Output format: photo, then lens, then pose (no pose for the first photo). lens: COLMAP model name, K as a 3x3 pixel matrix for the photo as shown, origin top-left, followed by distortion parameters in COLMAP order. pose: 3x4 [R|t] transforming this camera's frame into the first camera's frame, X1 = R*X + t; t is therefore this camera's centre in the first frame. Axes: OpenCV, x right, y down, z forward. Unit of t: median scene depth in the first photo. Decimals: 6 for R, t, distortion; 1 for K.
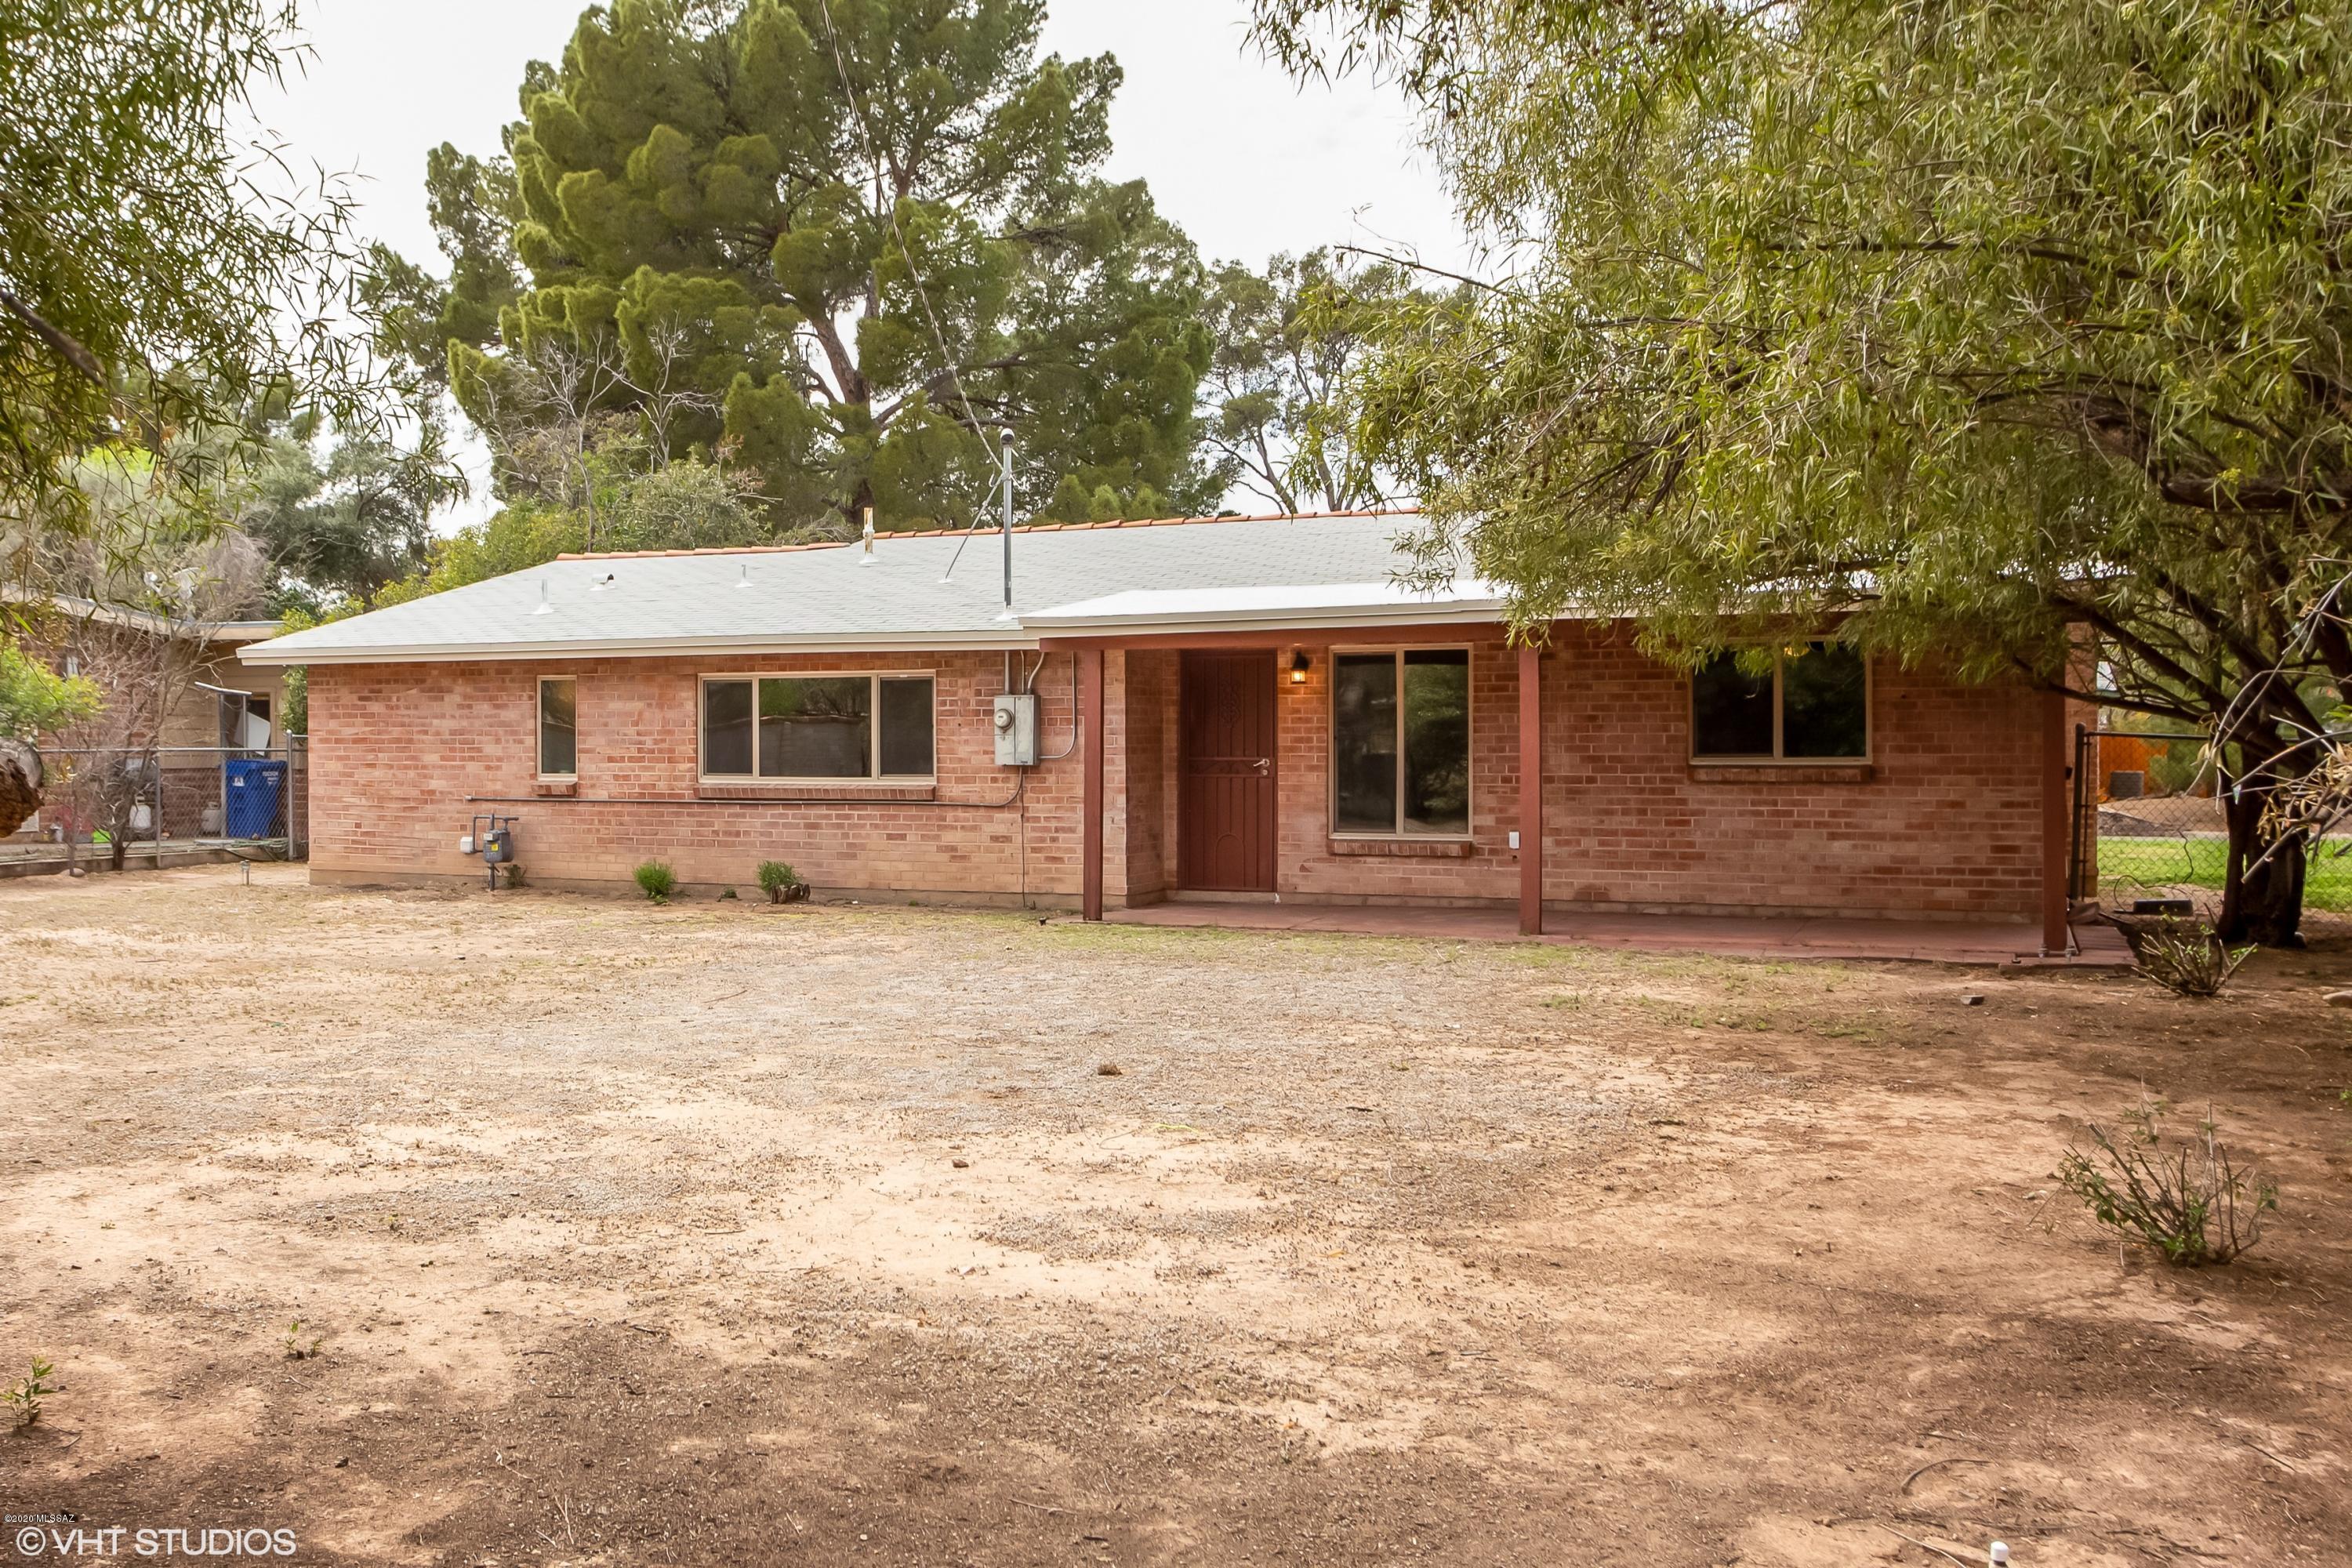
lens RADIAL K [[1452.7, 0, 1176.7], [0, 1452.7, 780.0], [0, 0, 1]] dist [-0.003953, 0.000394]
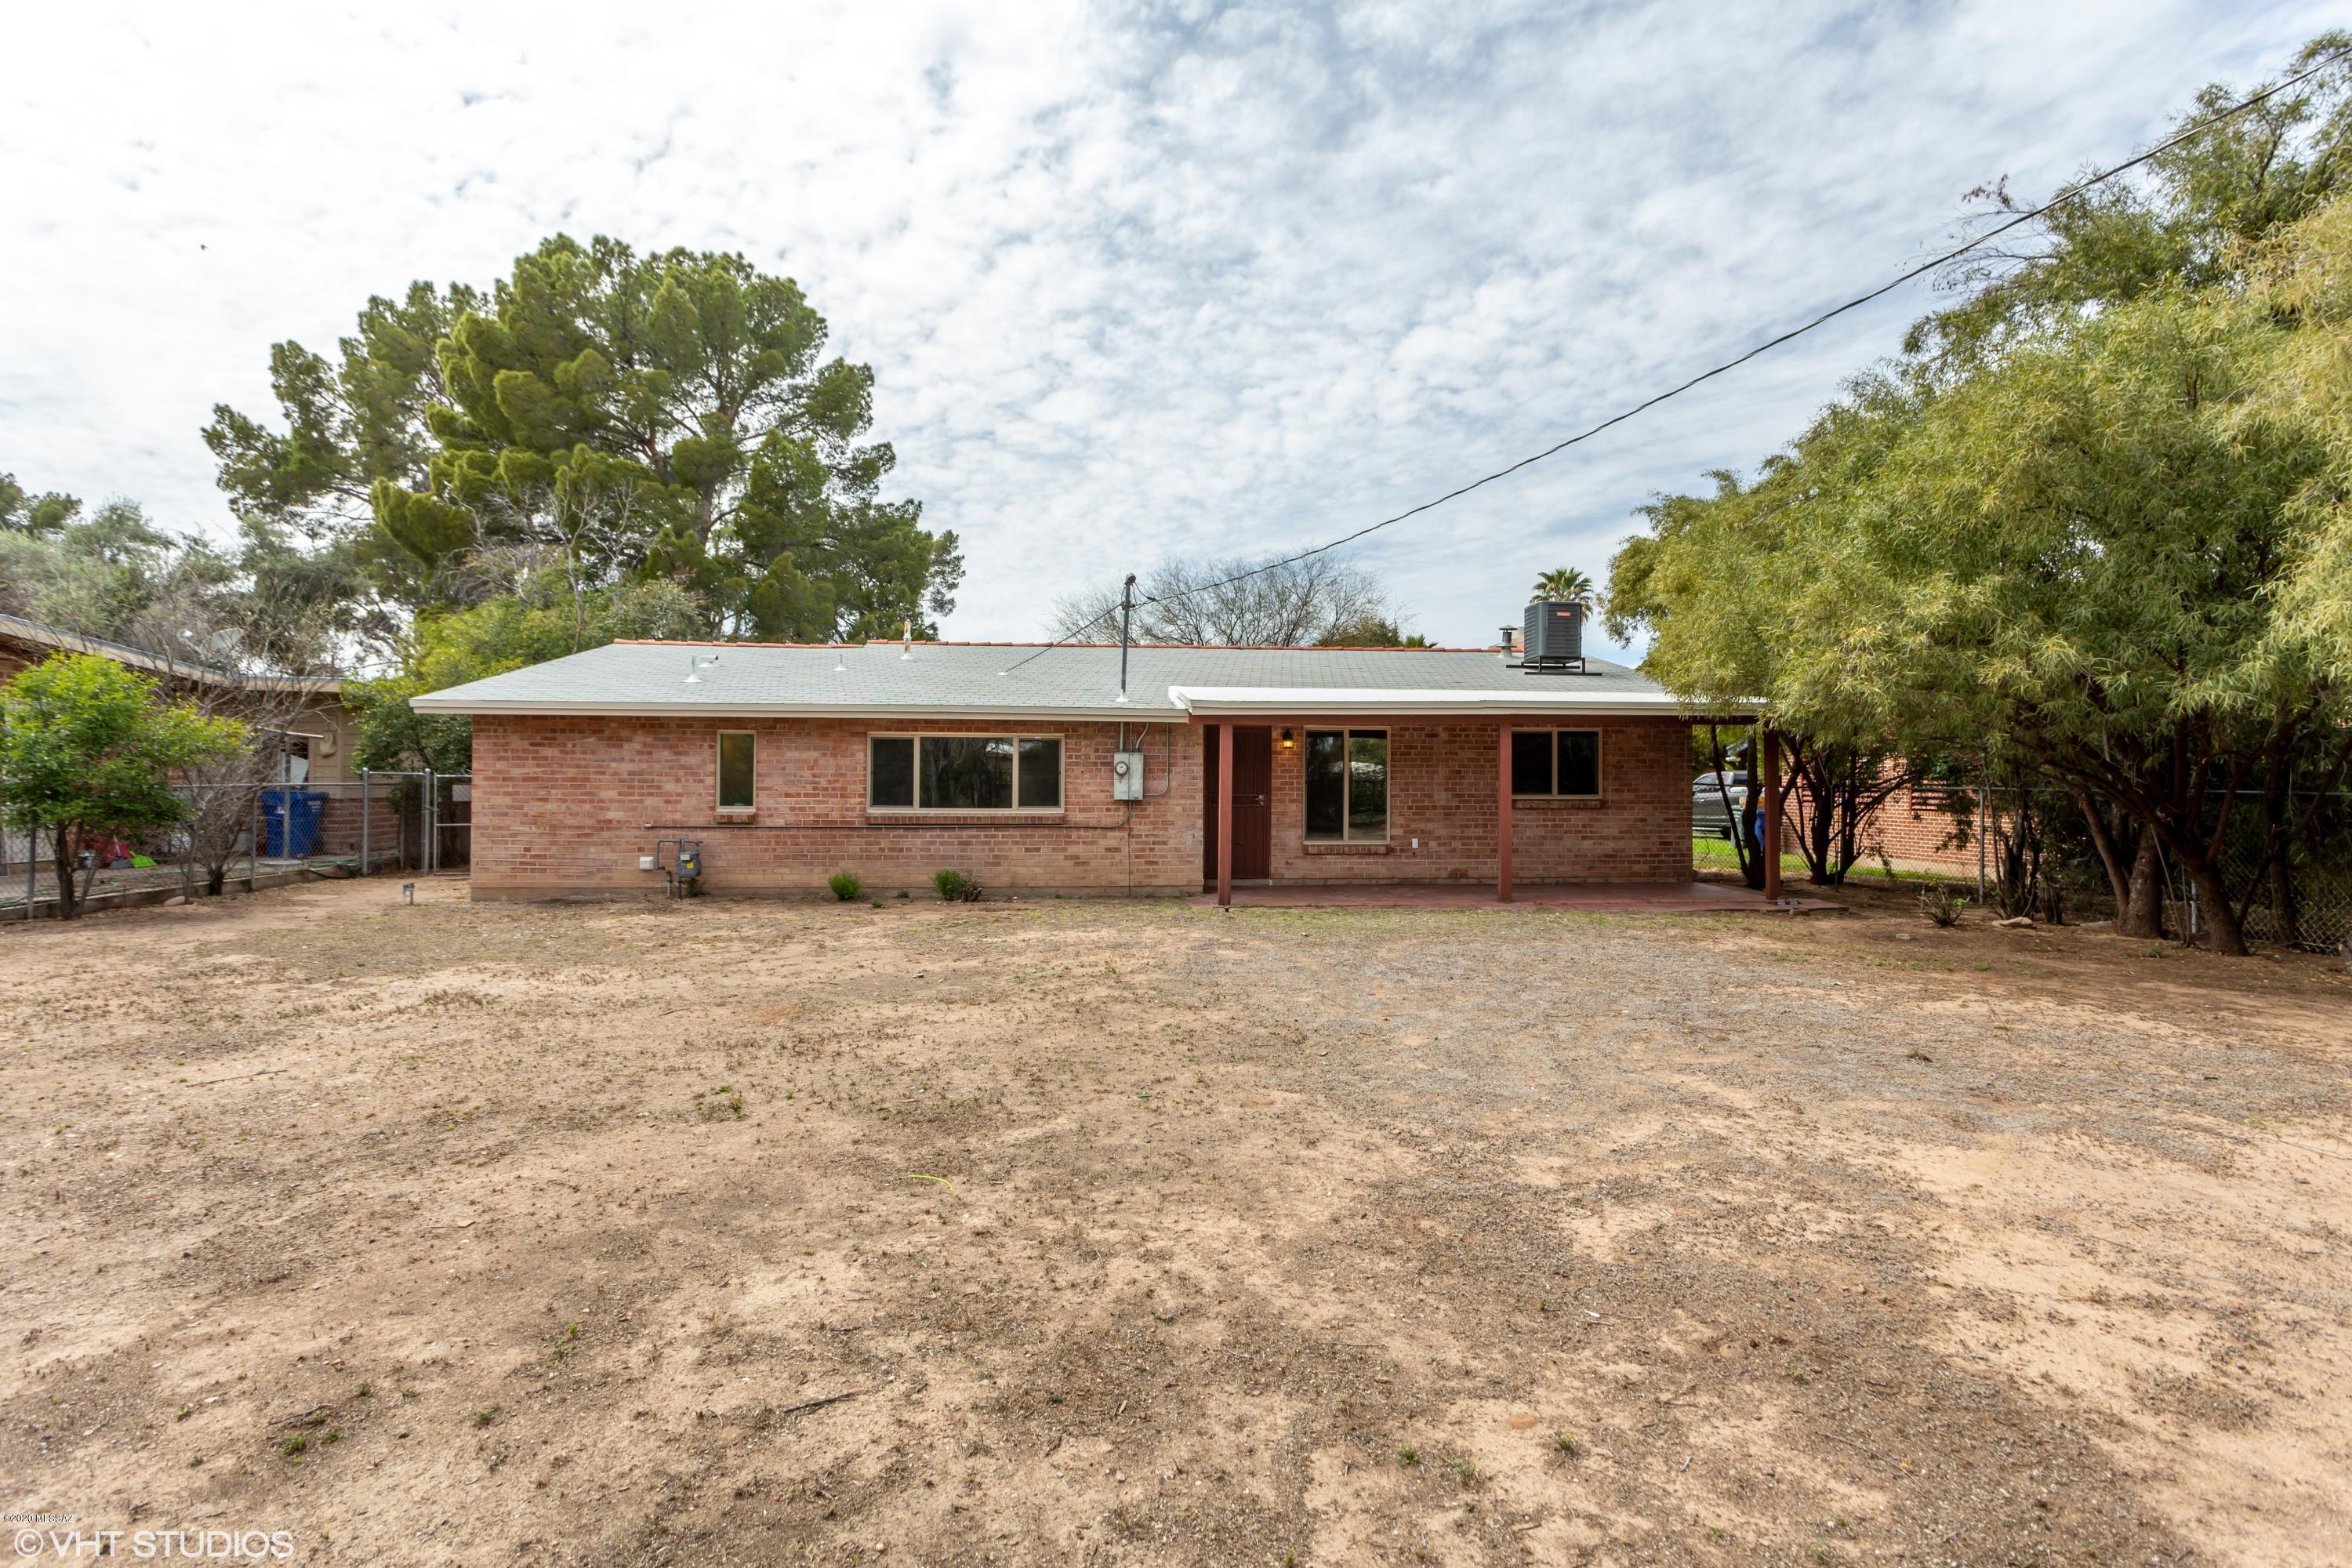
lens RADIAL K [[799.9, 0, 1174.2], [0, 799.9, 784.4], [0, 0, 1]] dist [0.001934, 0.000049]
pose [[0.935261, 0.003589, 0.353939, -0.341571], [0.003008, 0.999832, -0.018087, -0.010589], [-0.353945, 0.017980, 0.935093, 0.213619]]
